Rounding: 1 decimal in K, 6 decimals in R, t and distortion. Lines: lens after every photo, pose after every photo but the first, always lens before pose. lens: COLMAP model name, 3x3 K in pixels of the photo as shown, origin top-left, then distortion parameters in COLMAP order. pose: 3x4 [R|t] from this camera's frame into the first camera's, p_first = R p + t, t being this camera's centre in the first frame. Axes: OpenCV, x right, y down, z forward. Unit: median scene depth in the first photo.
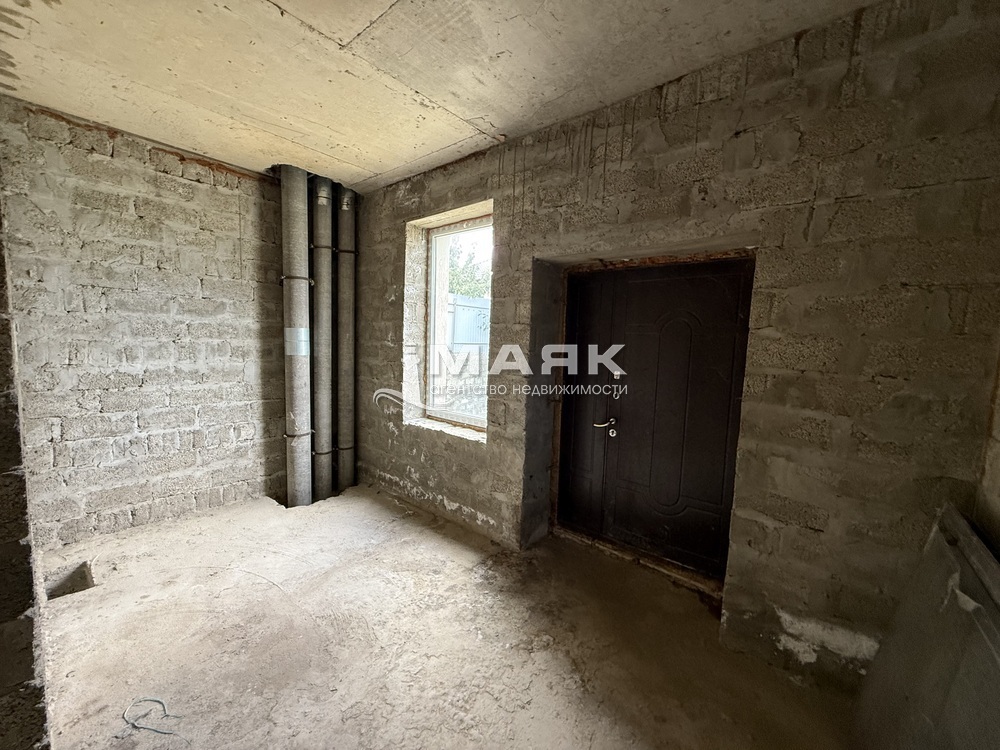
lens RADIAL K [[396.2, 0, 498.1], [0, 396.2, 375.0], [0, 0, 1]] dist [-0.000793, 0.000139]
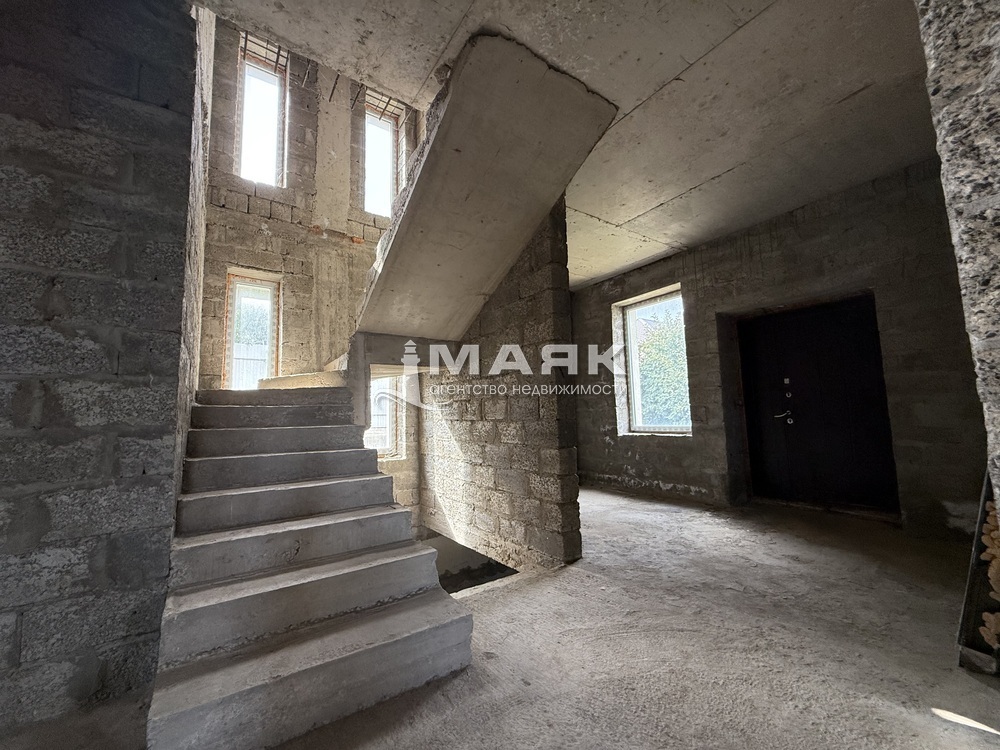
lens RADIAL K [[396.2, 0, 497.7], [0, 396.2, 376.1], [0, 0, 1]] dist [-0.000793, 0.000139]
pose [[0.963547, -0.084706, -0.253775, -0.347959], [0.032580, 0.978646, -0.202954, 0.237106], [0.265547, 0.187288, 0.945731, -0.661341]]
